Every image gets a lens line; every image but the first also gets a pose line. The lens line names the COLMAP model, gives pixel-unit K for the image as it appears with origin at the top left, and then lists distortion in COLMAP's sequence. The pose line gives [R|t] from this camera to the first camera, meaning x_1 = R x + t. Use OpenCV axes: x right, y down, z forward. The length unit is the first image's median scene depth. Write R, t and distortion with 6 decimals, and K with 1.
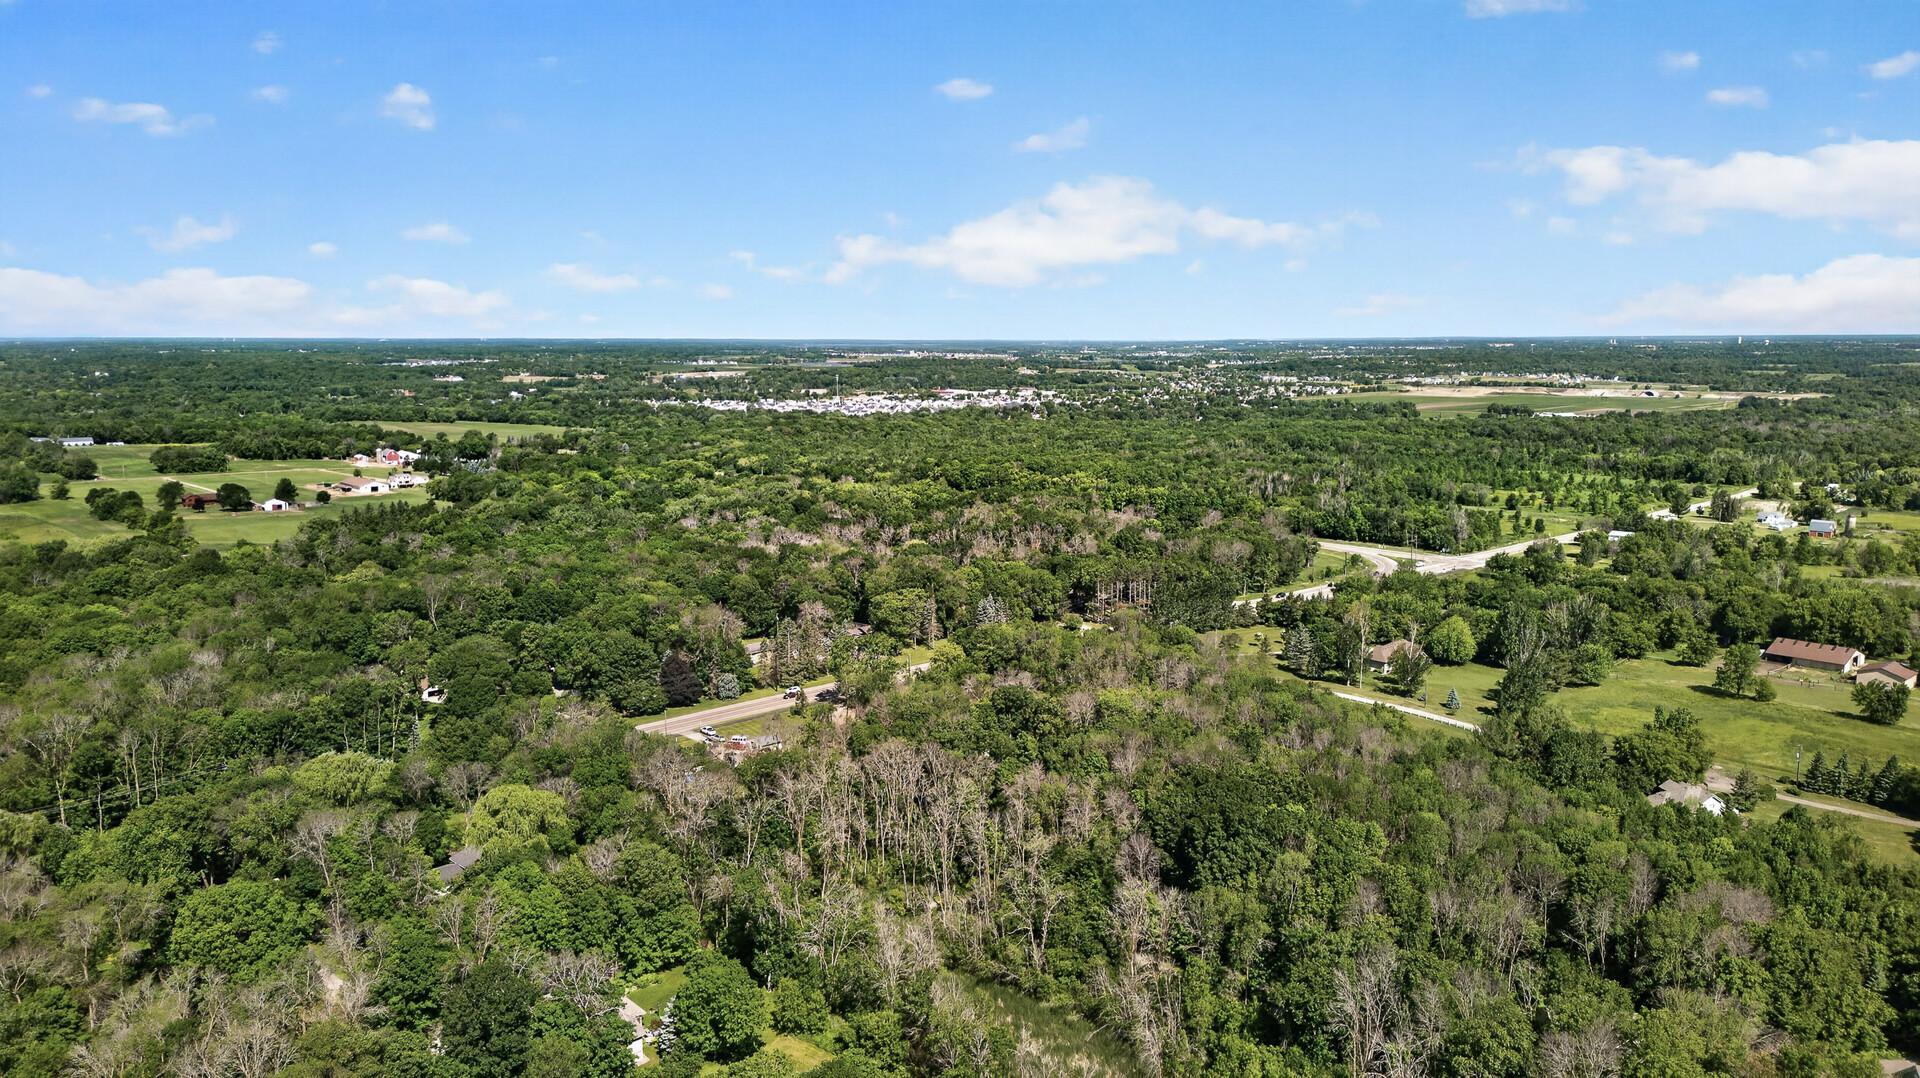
lens RADIAL K [[1338.8, 0, 961.7], [0, 1338.8, 564.5], [0, 0, 1]] dist [0.080188, -0.076287]
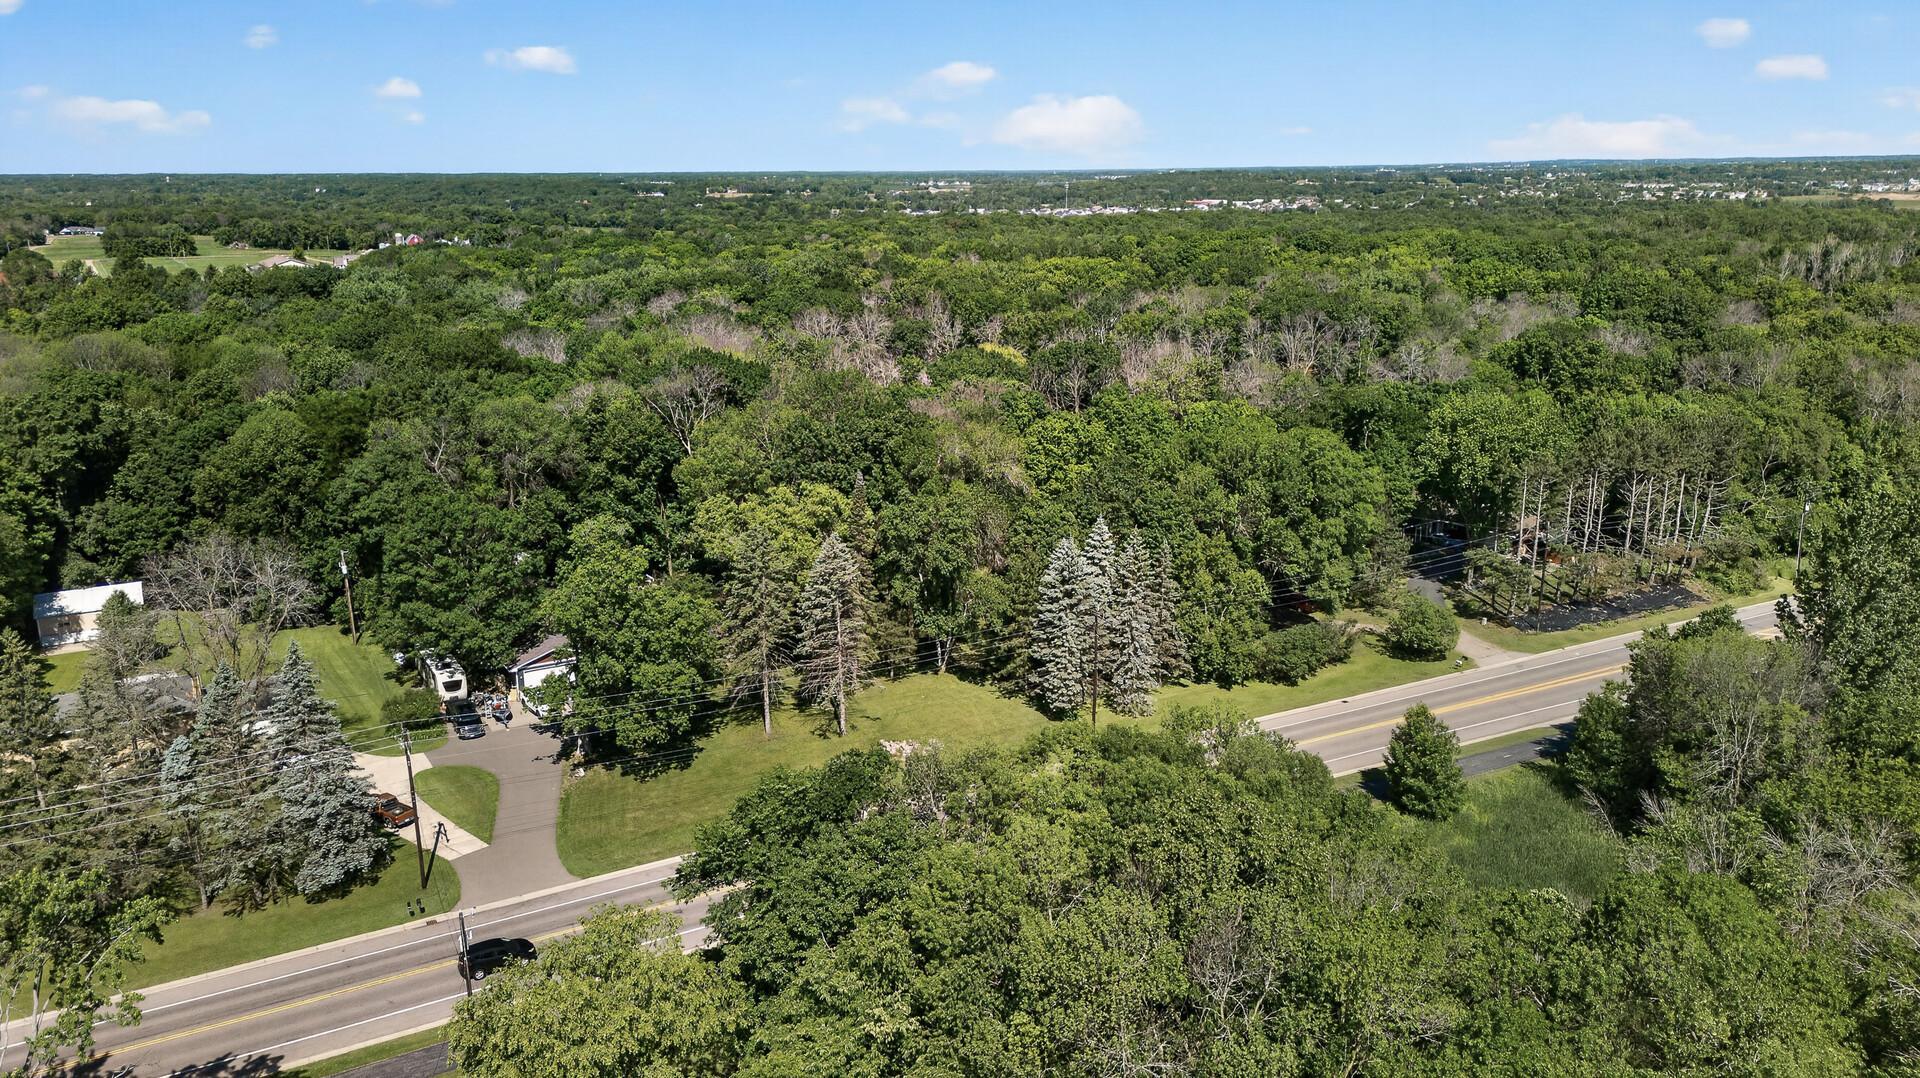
lens RADIAL K [[1386.3, 0, 915.5], [0, 1386.3, 535.6], [0, 0, 1]] dist [0.064455, -0.008839]
pose [[0.976130, 0.049670, -0.211431, 0.029187], [-0.031002, 0.995394, 0.090713, 0.001574], [0.214963, -0.081993, 0.973174, 0.490827]]
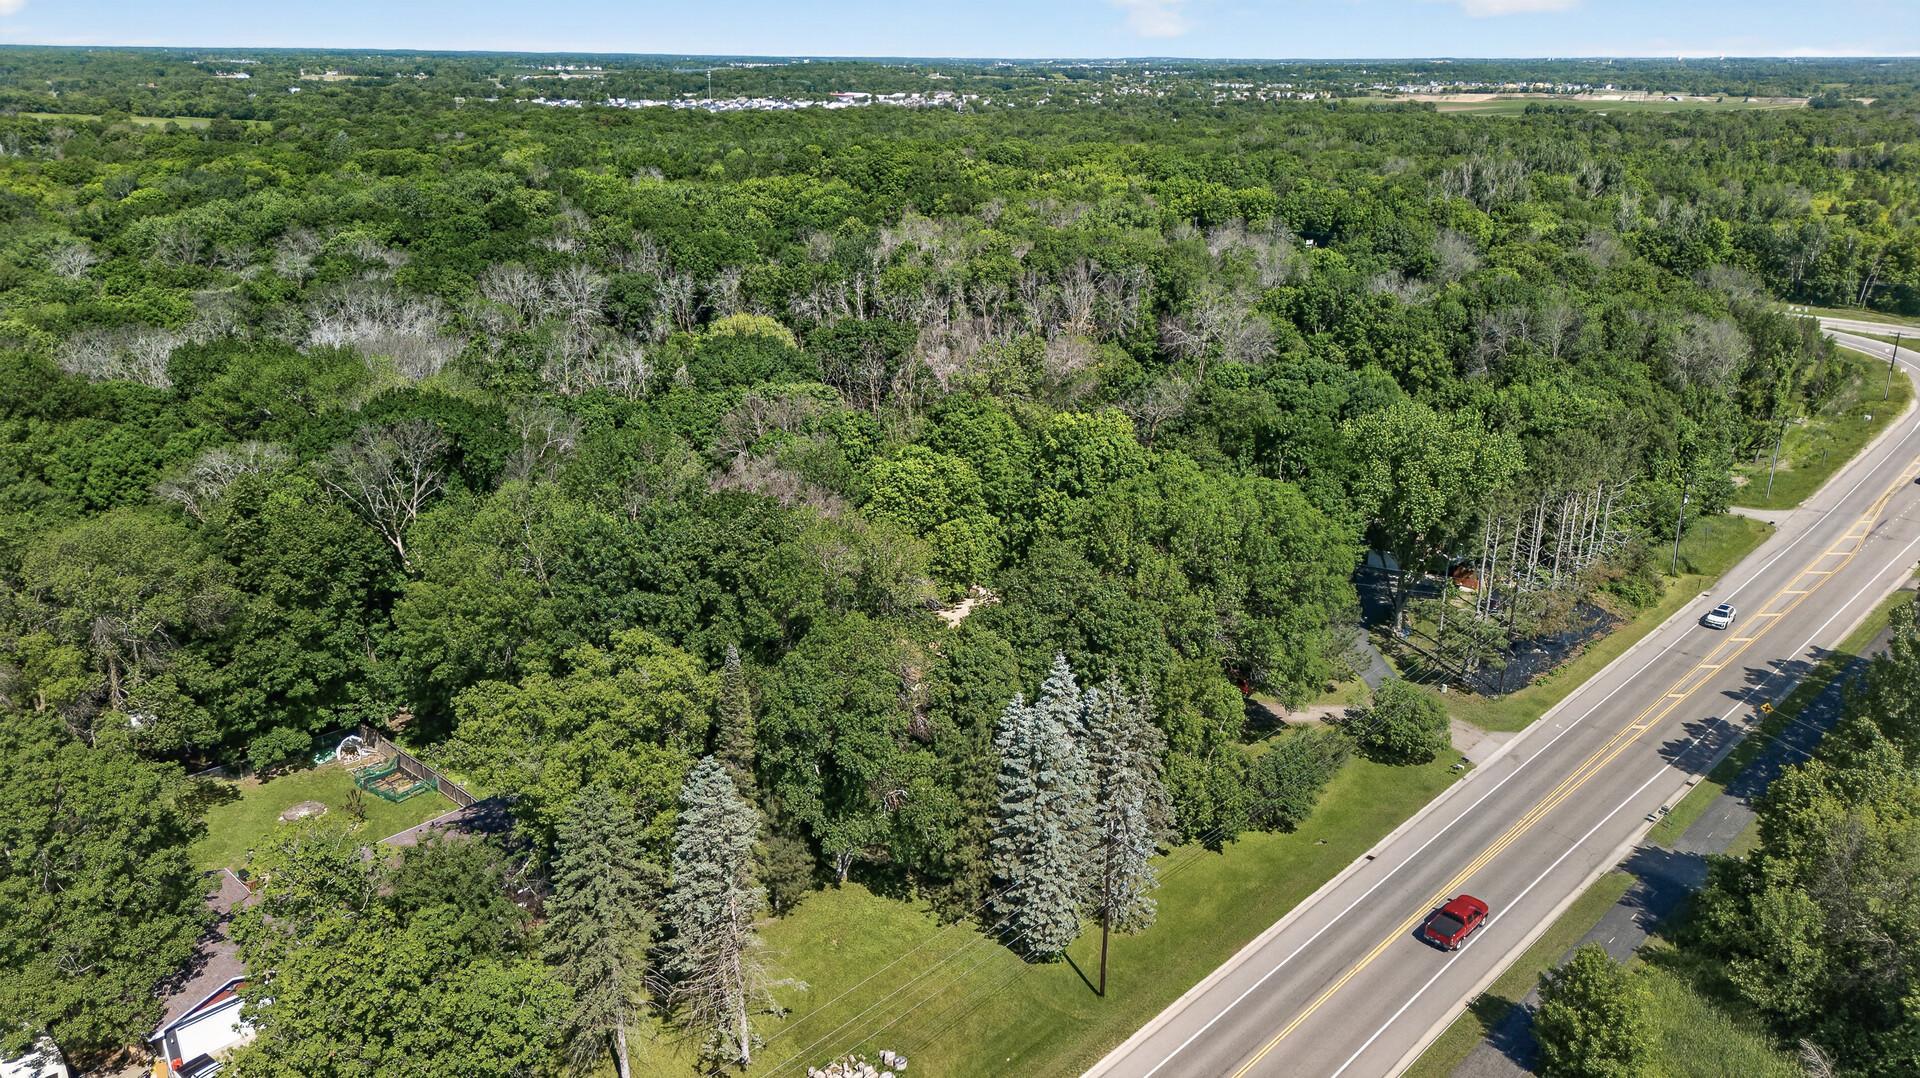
lens RADIAL K [[1327.4, 0, 960.0], [0, 1327.4, 539.0], [0, 0, 1]] dist [0.081490, -0.059726]
pose [[0.997611, -0.016786, 0.067015, -0.003319], [0.004811, 0.984557, 0.174999, -0.017751], [-0.068918, -0.174259, 0.982285, 0.552710]]
